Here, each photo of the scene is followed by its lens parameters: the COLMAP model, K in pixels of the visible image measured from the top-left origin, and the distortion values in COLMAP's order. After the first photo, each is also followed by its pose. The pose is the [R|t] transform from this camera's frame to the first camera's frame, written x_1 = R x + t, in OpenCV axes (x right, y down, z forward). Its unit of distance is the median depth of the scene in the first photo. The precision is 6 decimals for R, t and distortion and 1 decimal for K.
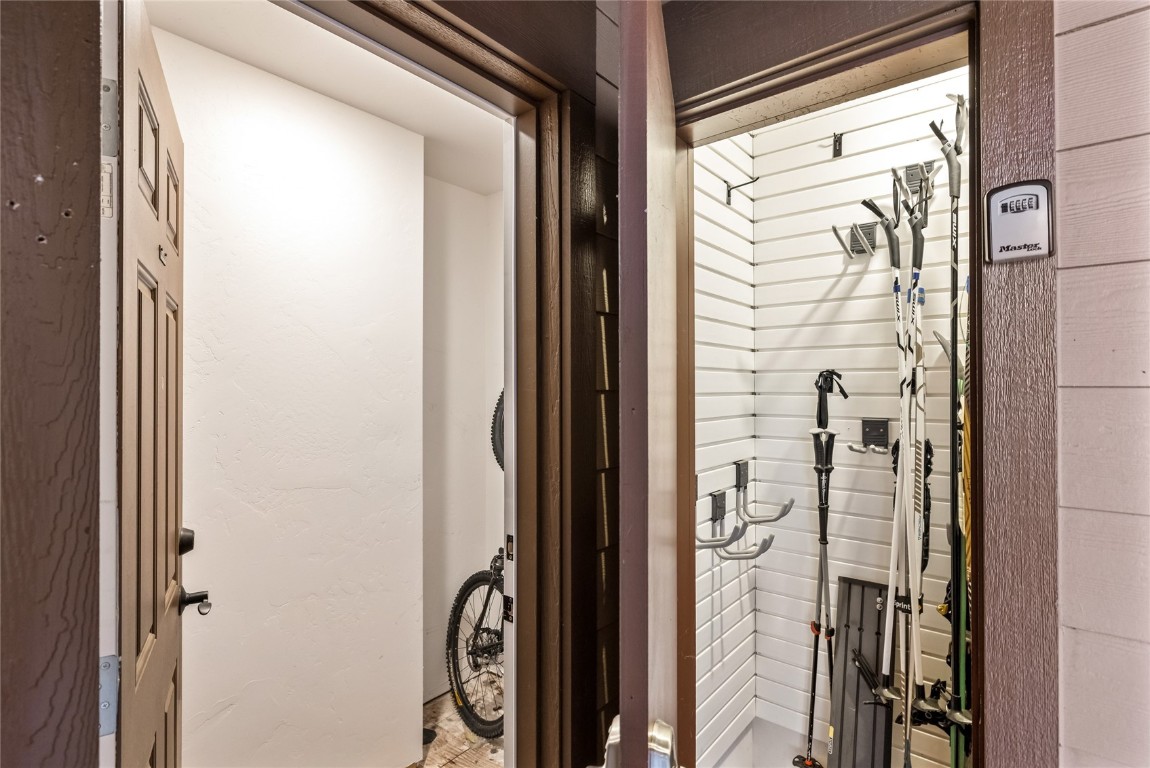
lens RADIAL K [[530.5, 0, 579.8], [0, 530.5, 386.4], [0, 0, 1]] dist [-0.001782, 0.000219]
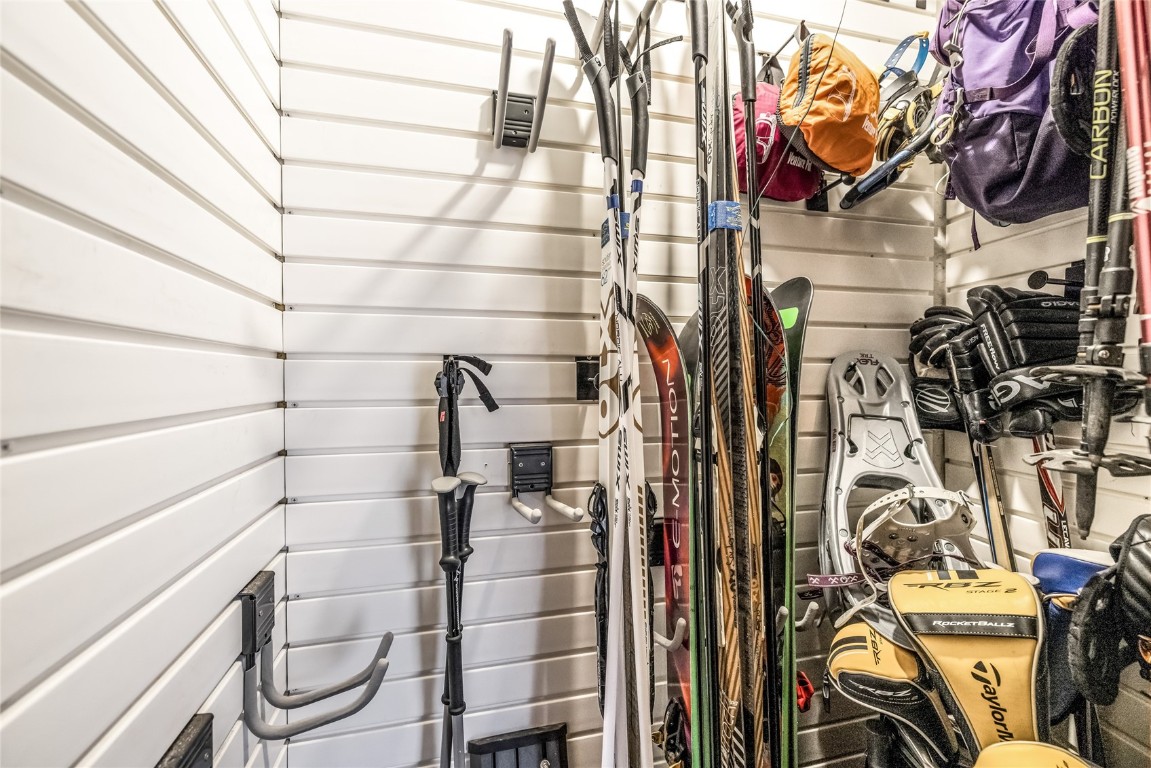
lens RADIAL K [[480.5, 0, 580.5], [0, 480.5, 378.0], [0, 0, 1]] dist [0.001684, 0.000260]
pose [[0.570248, -0.000666, 0.821473, 0.161216], [0.001450, 0.999999, -0.000196, -0.009111], [-0.821472, 0.001302, 0.570248, 0.646020]]
